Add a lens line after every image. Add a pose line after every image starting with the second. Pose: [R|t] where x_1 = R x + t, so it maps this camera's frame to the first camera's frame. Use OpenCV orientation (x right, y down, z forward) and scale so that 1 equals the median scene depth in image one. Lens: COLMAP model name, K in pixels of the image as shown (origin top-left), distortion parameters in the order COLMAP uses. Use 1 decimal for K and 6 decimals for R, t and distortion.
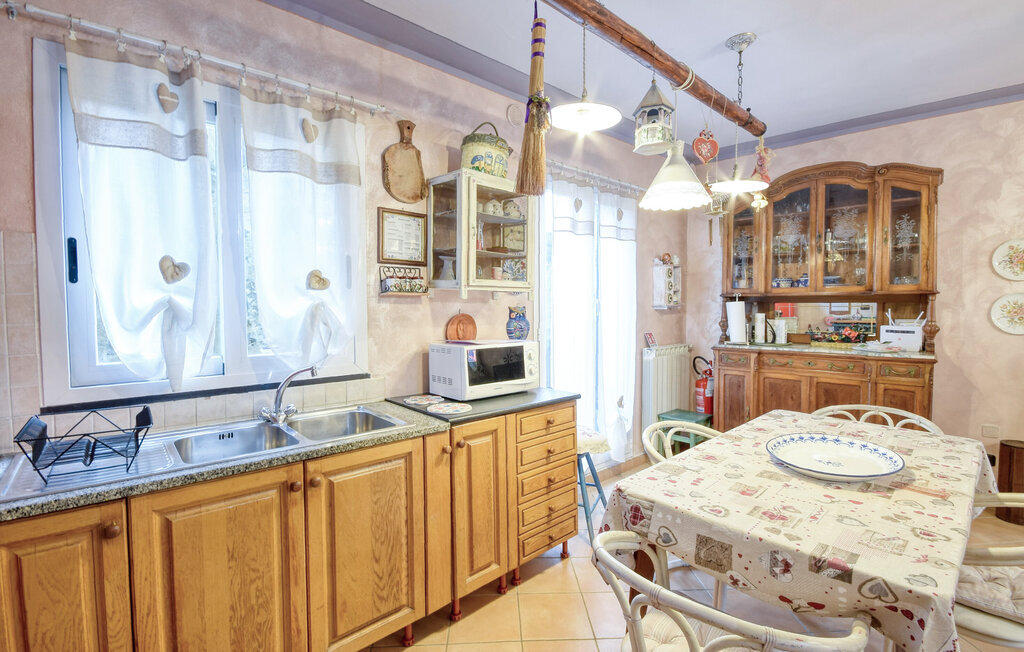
lens RADIAL K [[451.9, 0, 511.5], [0, 451.9, 322.3], [0, 0, 1]] dist [0.000824, -0.010206]
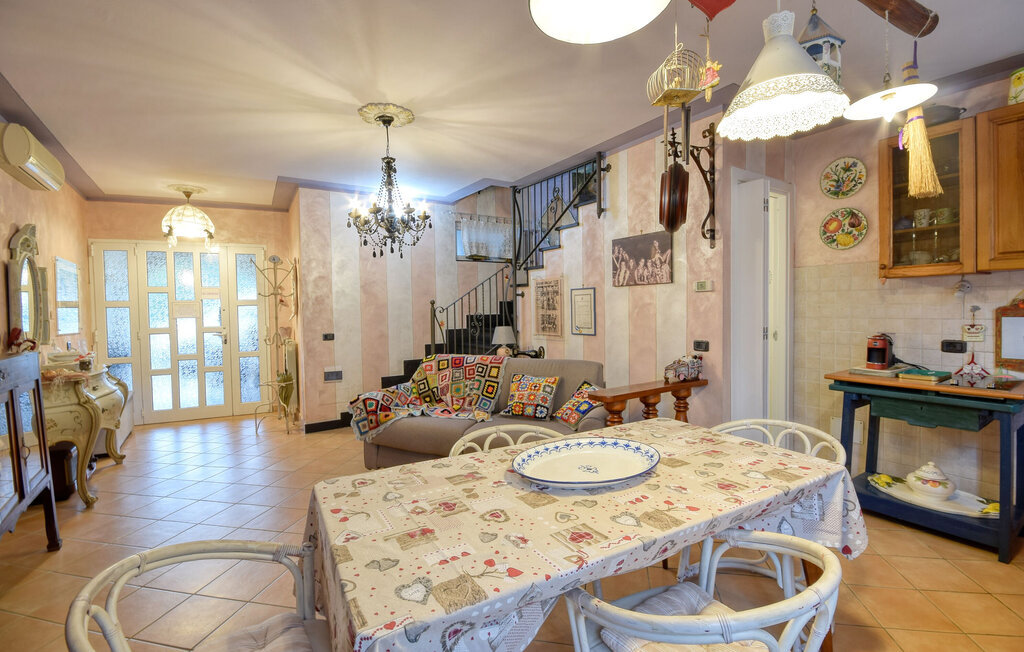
lens RADIAL K [[451.9, 0, 511.5], [0, 451.9, 322.3], [0, 0, 1]] dist [0.000824, -0.010206]
pose [[-0.973544, 0.011793, 0.228193, 0.519386], [0.028680, 0.997076, 0.070829, -0.044265], [-0.226691, 0.075500, -0.971036, 1.528975]]
